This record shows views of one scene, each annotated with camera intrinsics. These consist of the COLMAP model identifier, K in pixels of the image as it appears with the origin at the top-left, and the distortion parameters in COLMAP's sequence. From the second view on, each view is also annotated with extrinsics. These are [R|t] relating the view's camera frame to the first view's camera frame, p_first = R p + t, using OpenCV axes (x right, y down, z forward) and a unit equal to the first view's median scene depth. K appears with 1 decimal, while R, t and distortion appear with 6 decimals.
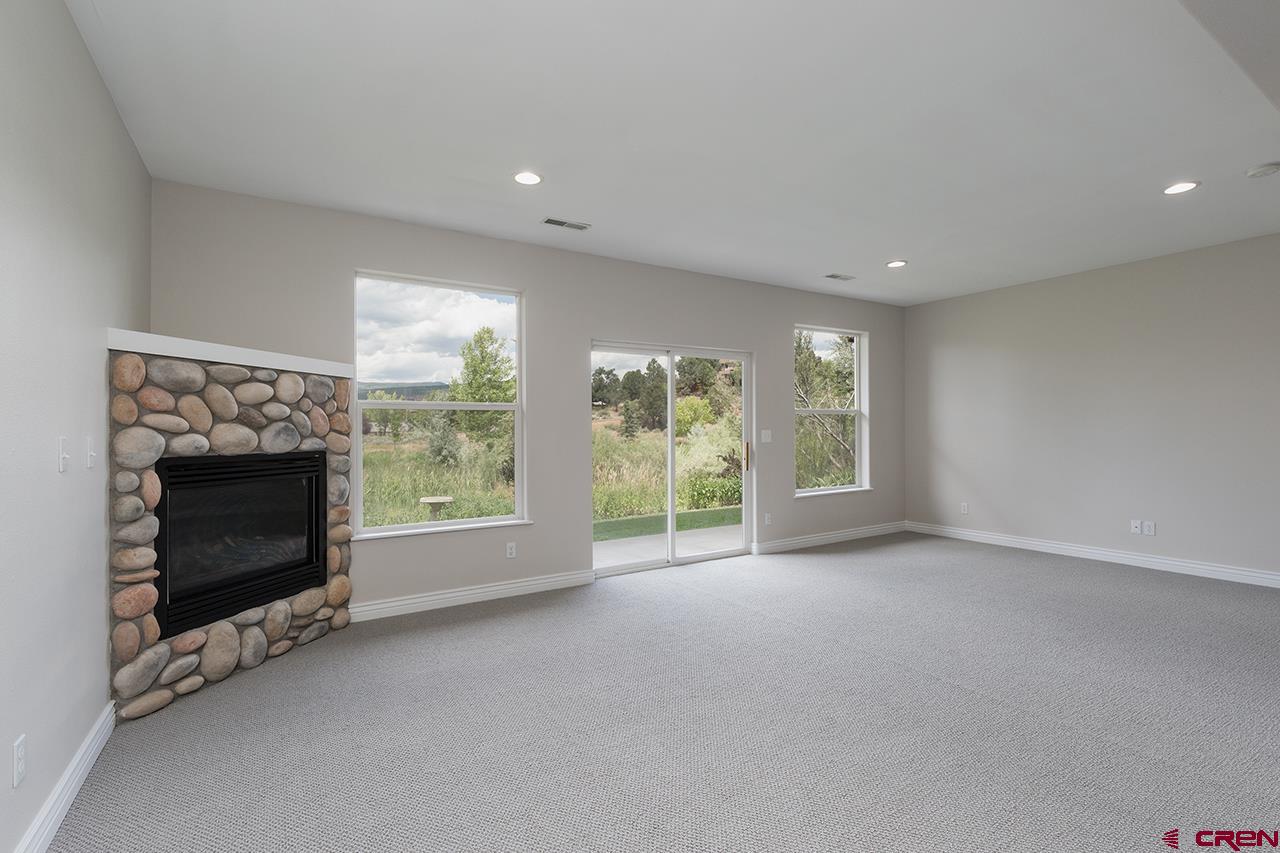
lens RADIAL K [[584.1, 0, 632.7], [0, 584.1, 407.7], [0, 0, 1]] dist [-0.001213, -0.001056]
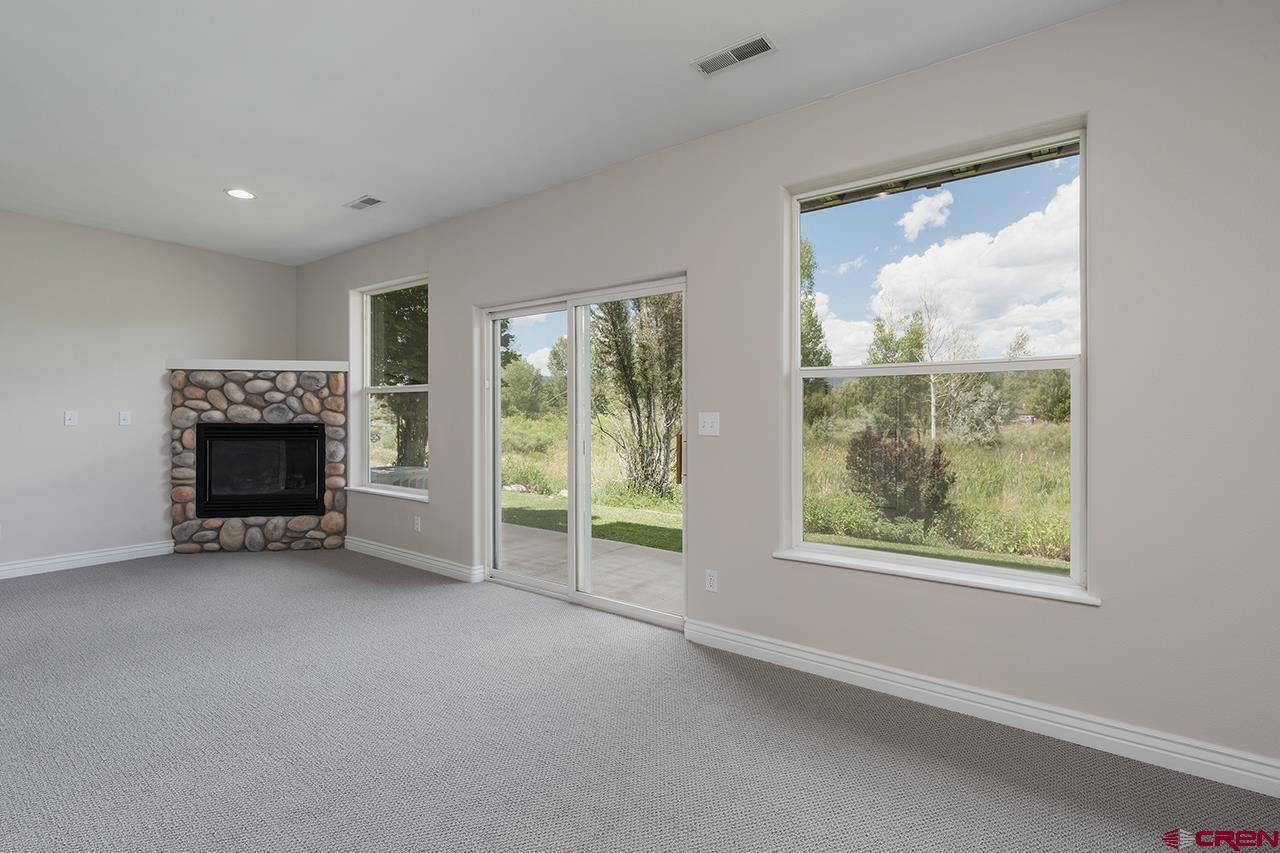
lens RADIAL K [[584.1, 0, 632.7], [0, 584.1, 407.7], [0, 0, 1]] dist [-0.001213, -0.001056]
pose [[0.388428, 0.009595, -0.921429, 1.279988], [0.030044, 0.999282, 0.023071, 0.028755], [0.920989, -0.036645, 0.387861, 1.341934]]
